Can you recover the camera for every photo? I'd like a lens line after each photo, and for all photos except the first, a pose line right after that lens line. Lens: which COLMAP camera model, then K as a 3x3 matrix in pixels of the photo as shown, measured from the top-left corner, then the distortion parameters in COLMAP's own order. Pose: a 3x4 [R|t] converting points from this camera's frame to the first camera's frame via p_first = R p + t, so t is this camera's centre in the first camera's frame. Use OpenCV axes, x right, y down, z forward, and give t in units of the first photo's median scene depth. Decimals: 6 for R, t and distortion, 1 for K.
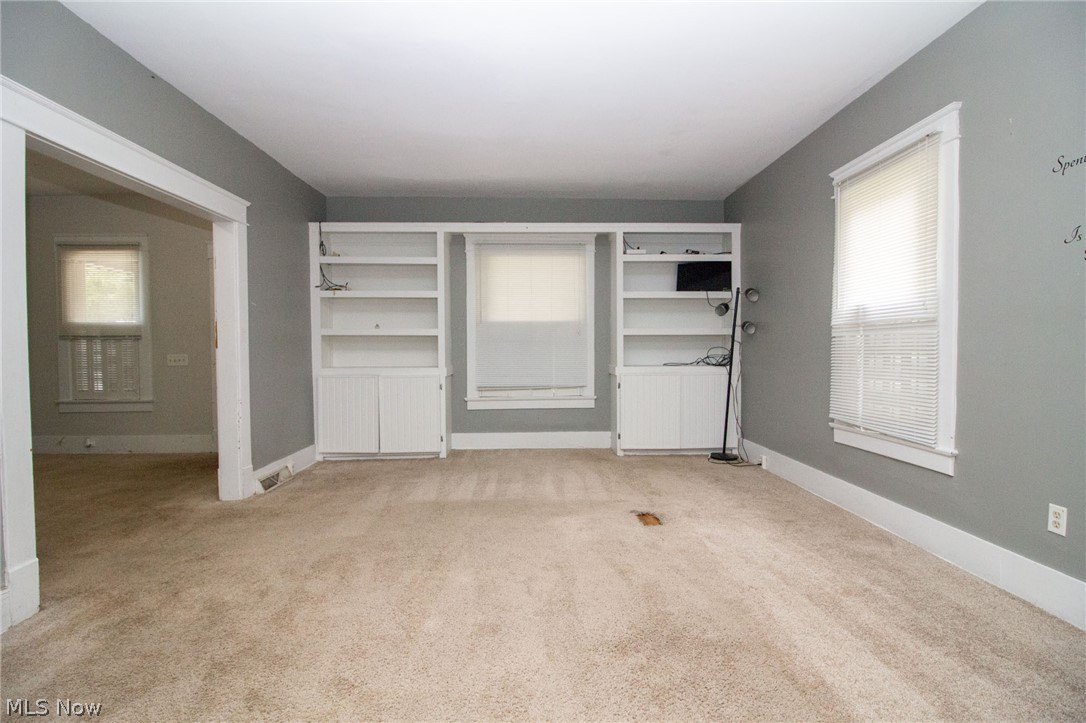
lens RADIAL K [[521.5, 0, 546.6], [0, 521.5, 353.5], [0, 0, 1]] dist [-0.000549, -0.000602]
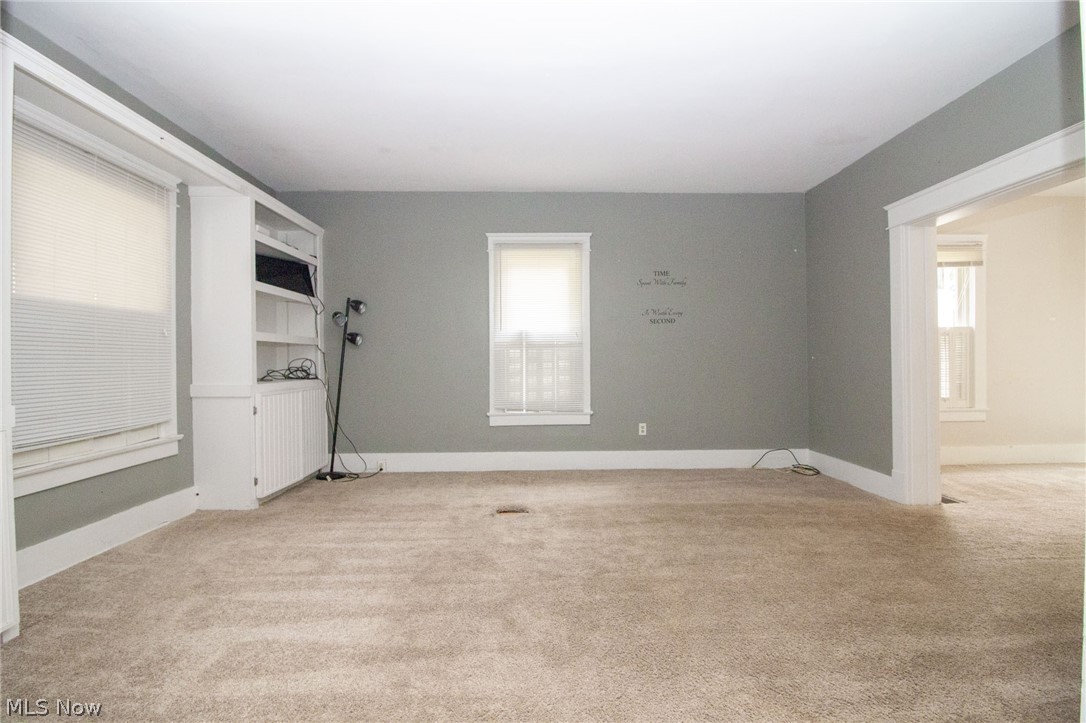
lens RADIAL K [[521.5, 0, 548.0], [0, 521.5, 365.0], [0, 0, 1]] dist [-0.000549, -0.000602]
pose [[-0.014177, -0.005784, 0.999883, -0.562541], [0.016497, 0.999846, 0.006018, -0.000370], [-0.999763, 0.016580, -0.014080, 0.576878]]
